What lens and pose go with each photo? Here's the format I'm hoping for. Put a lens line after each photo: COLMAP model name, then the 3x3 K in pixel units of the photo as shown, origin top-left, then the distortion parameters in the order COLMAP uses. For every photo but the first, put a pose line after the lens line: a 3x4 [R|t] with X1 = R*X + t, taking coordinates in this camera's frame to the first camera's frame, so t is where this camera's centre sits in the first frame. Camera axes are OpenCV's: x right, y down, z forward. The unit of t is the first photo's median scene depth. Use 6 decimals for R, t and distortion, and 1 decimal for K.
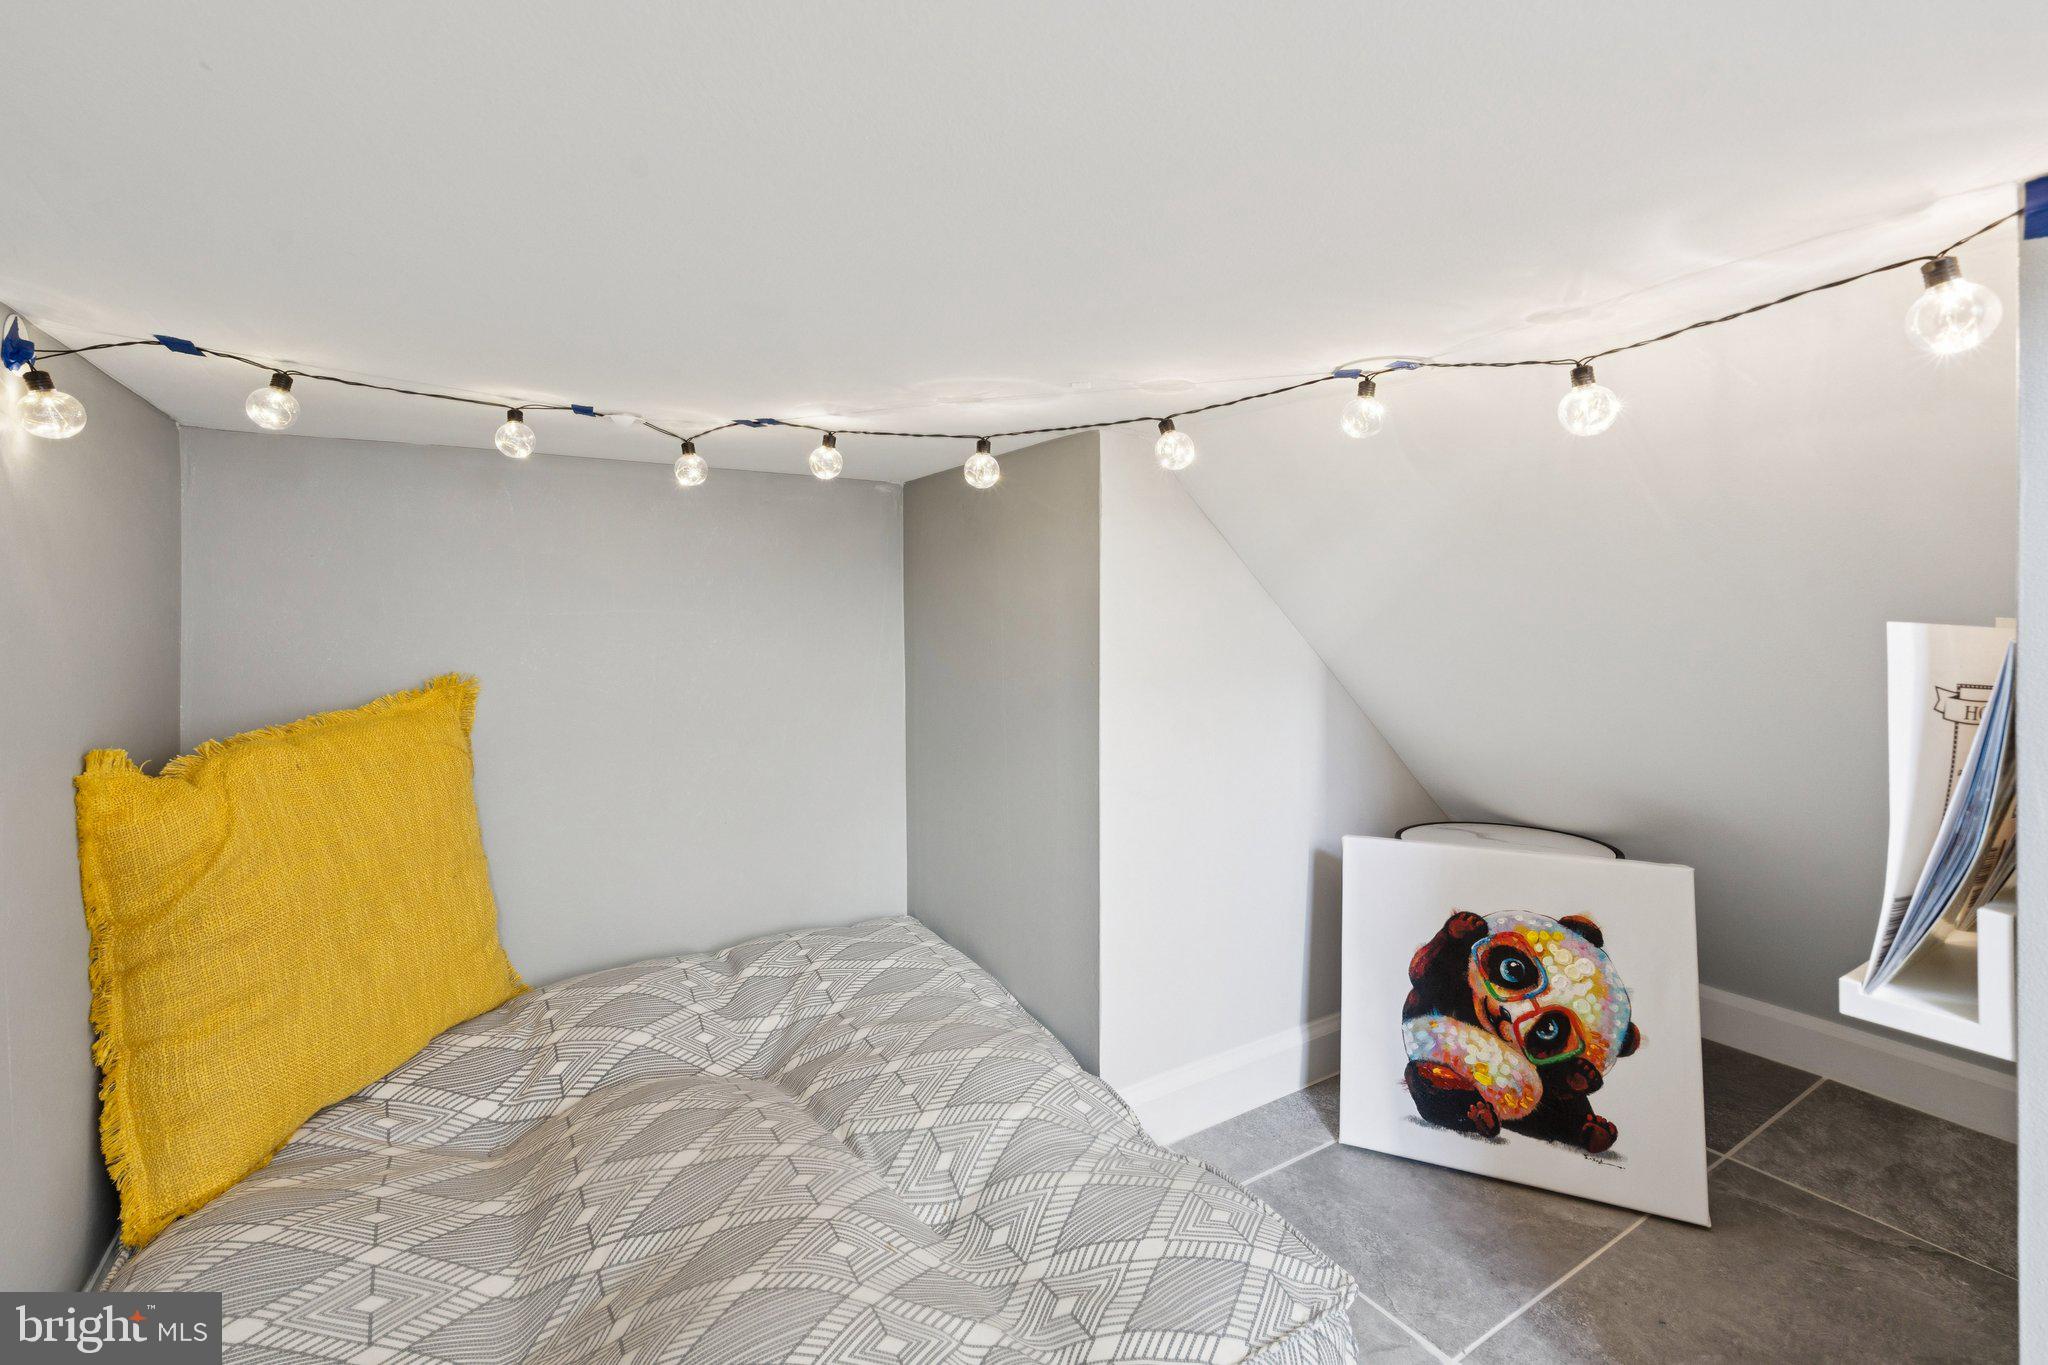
lens RADIAL K [[906.3, 0, 1003.7], [0, 906.3, 604.3], [0, 0, 1]] dist [0.001115, 0.001311]
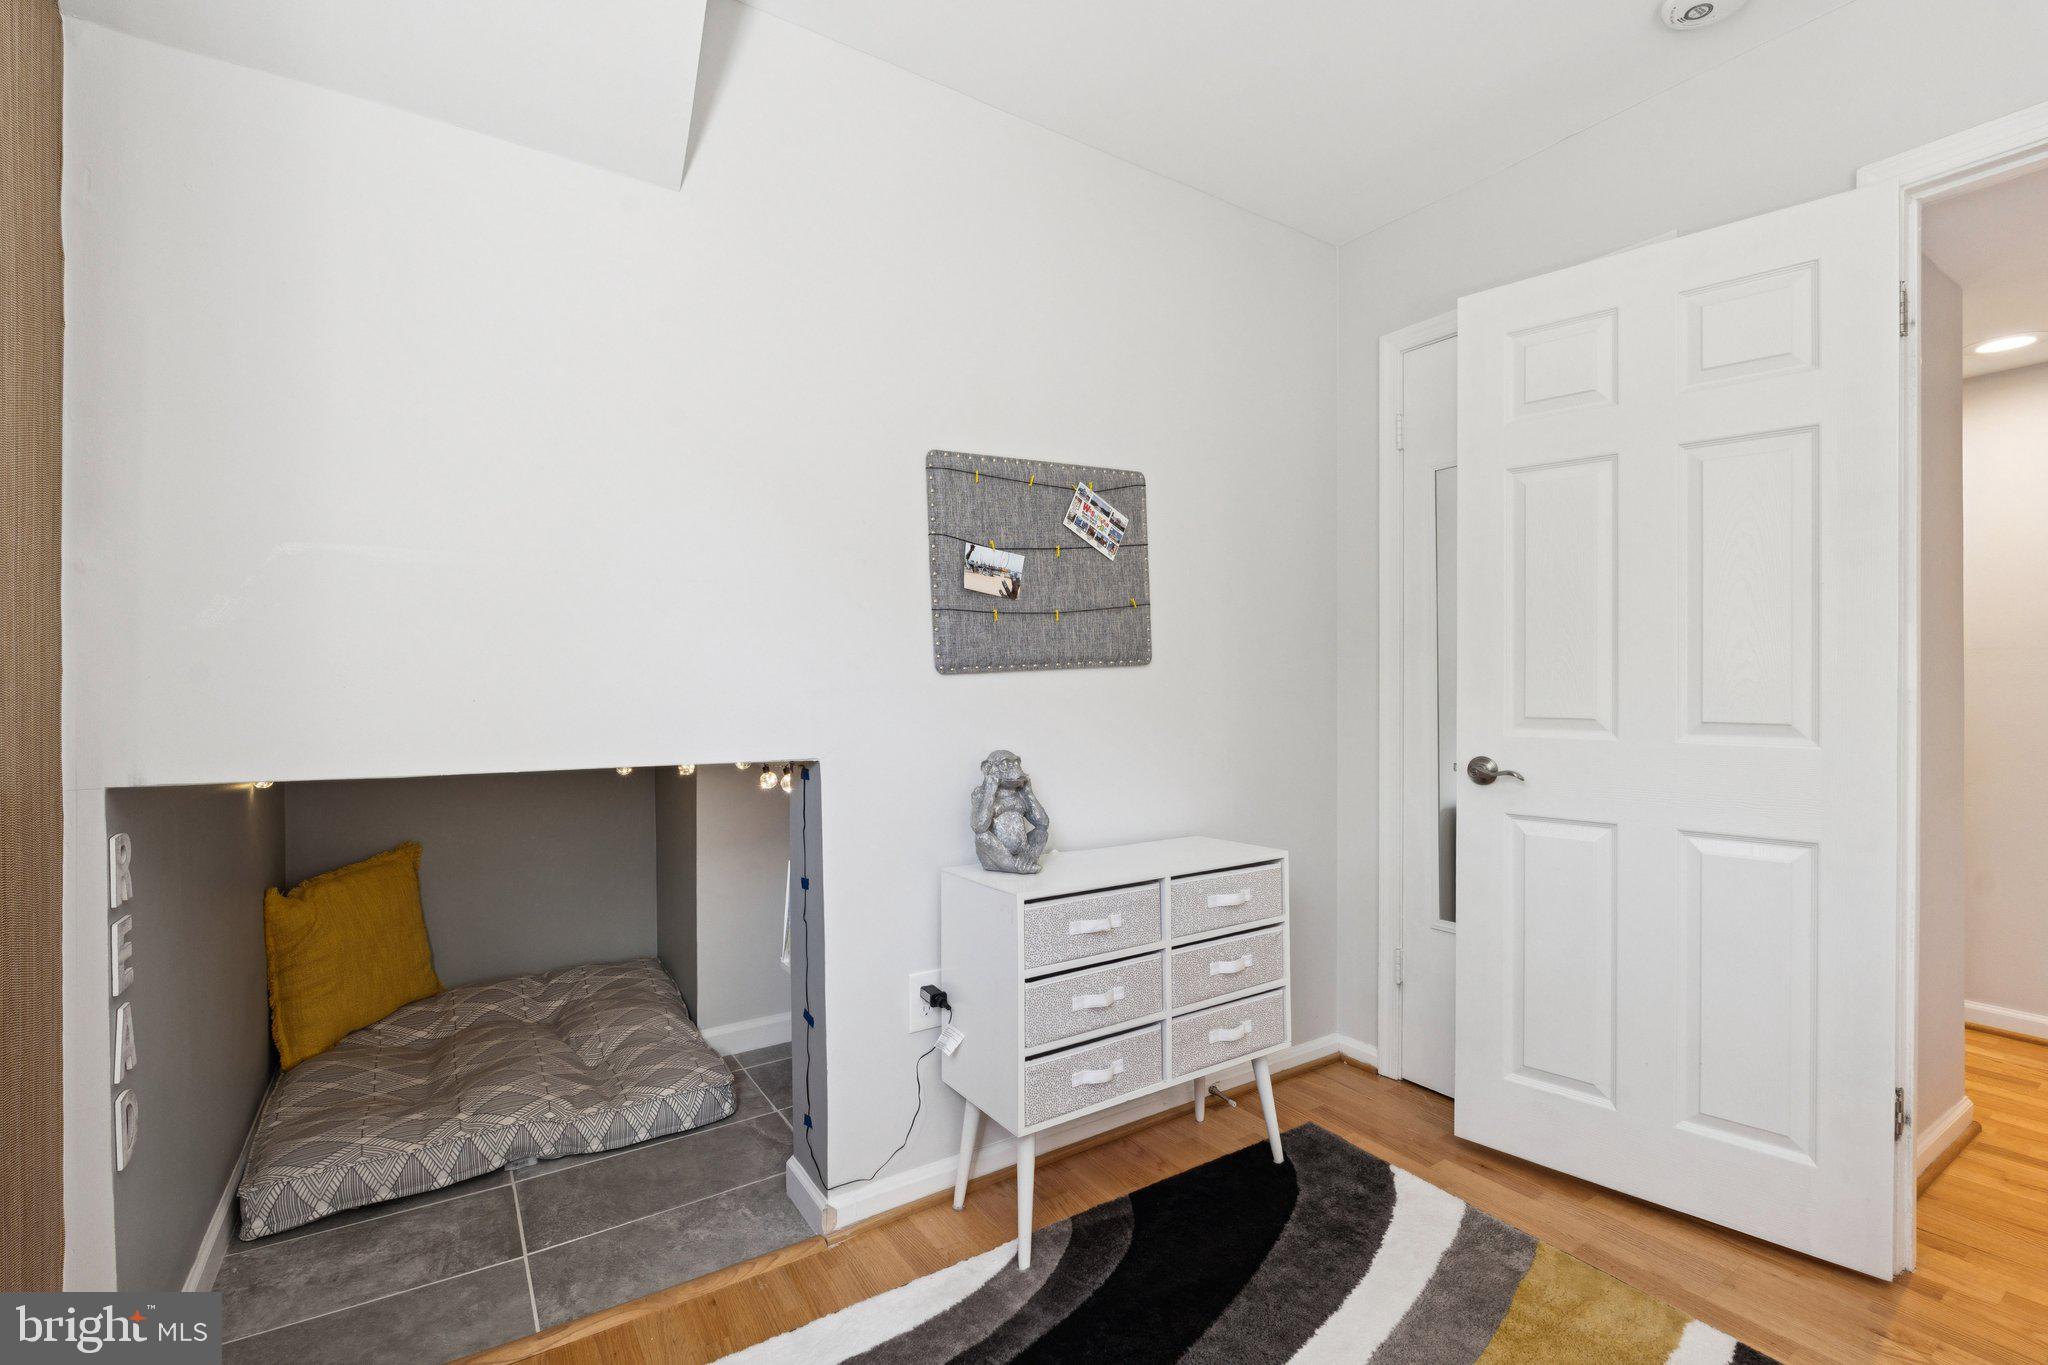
lens RADIAL K [[906.3, 0, 1019.7], [0, 906.3, 681.8], [0, 0, 1]] dist [0.001115, 0.001311]
pose [[0.999825, -0.000991, 0.018665, 1.020003], [0.000798, 0.999946, 0.010371, -0.416290], [-0.018675, -0.010354, 0.999772, -1.495614]]
